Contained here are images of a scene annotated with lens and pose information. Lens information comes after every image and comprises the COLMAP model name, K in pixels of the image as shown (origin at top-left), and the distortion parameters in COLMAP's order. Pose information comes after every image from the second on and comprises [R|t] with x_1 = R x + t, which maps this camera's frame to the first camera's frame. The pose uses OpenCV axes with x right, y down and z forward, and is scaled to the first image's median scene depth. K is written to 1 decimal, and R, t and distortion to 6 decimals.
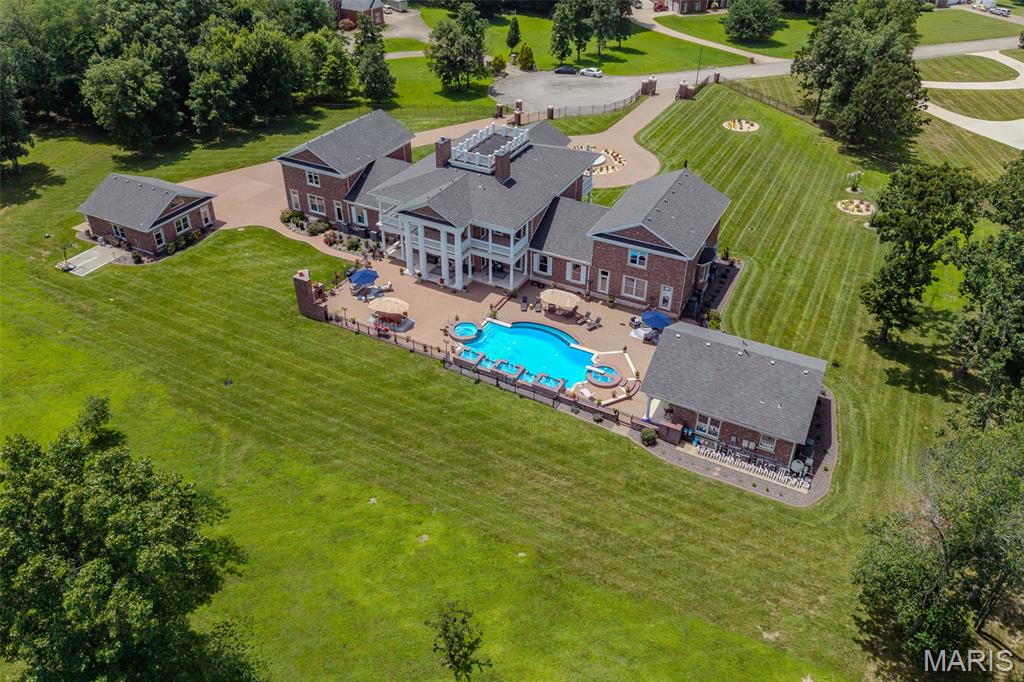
lens RADIAL K [[712.2, 0, 512.0], [0, 712.2, 341.0], [0, 0, 1]] dist [0.047205, -0.001343]
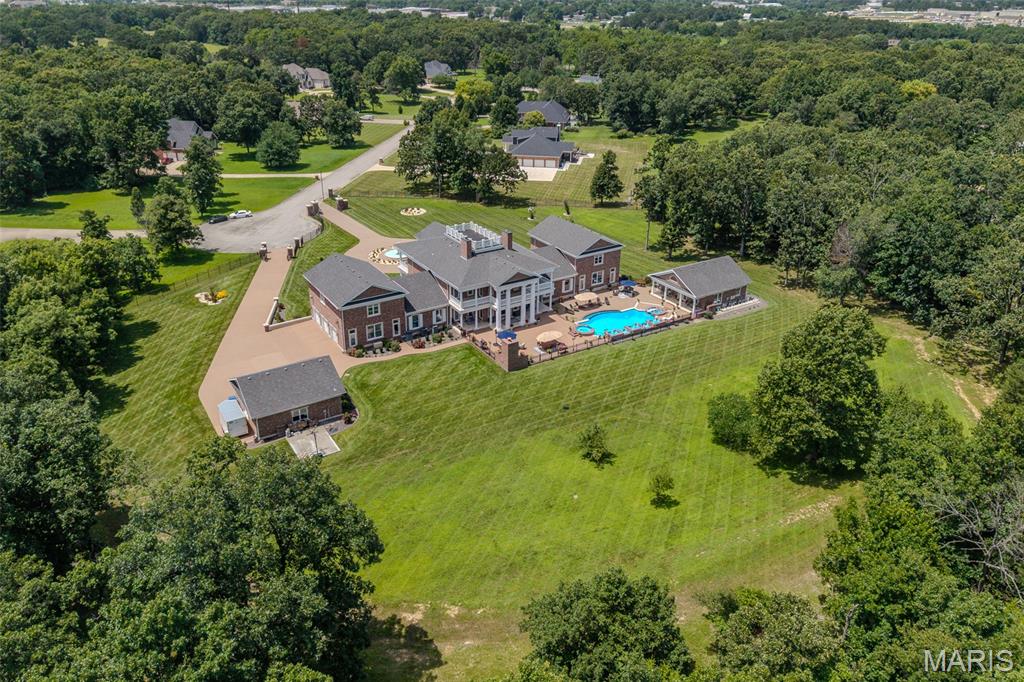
lens RADIAL K [[744.0, 0, 512.0], [0, 744.0, 341.0], [0, 0, 1]] dist [0.001069, -0.000583]
pose [[0.500044, -0.382017, 0.777187, -1.137562], [0.503621, 0.858362, 0.097887, -0.186708], [-0.704501, 0.342459, 0.621610, 0.089714]]
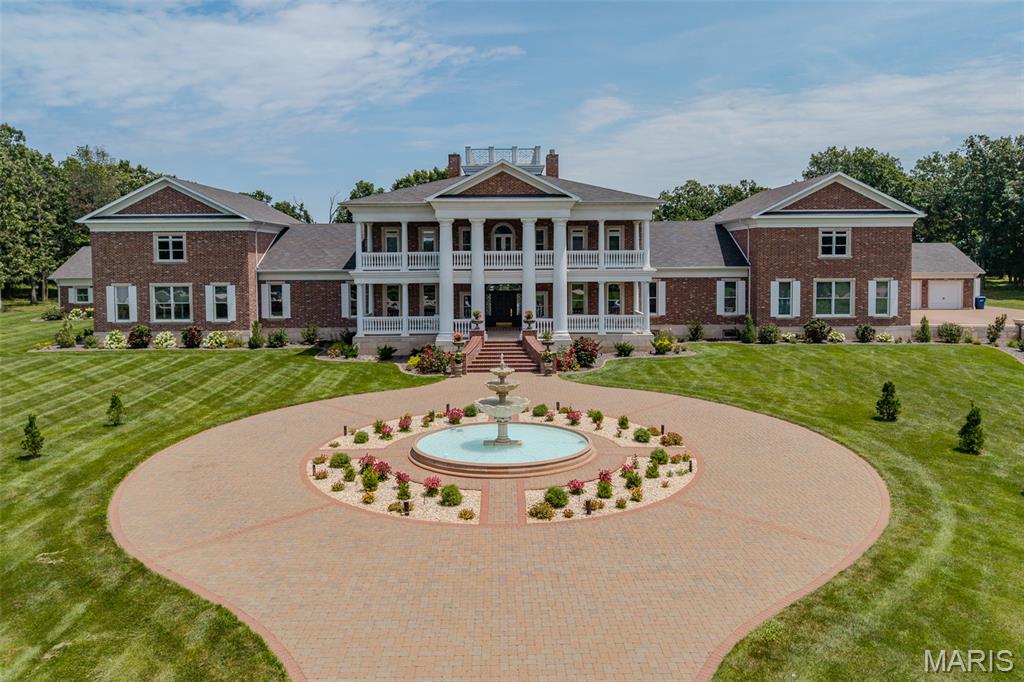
lens RADIAL K [[712.2, 0, 512.0], [0, 712.2, 341.0], [0, 0, 1]] dist [0.047205, -0.001343]
pose [[0.886064, -0.066824, 0.458722, -0.301188], [0.285152, 0.858760, -0.425699, 0.118214], [-0.365485, 0.508002, 0.779971, 0.542764]]
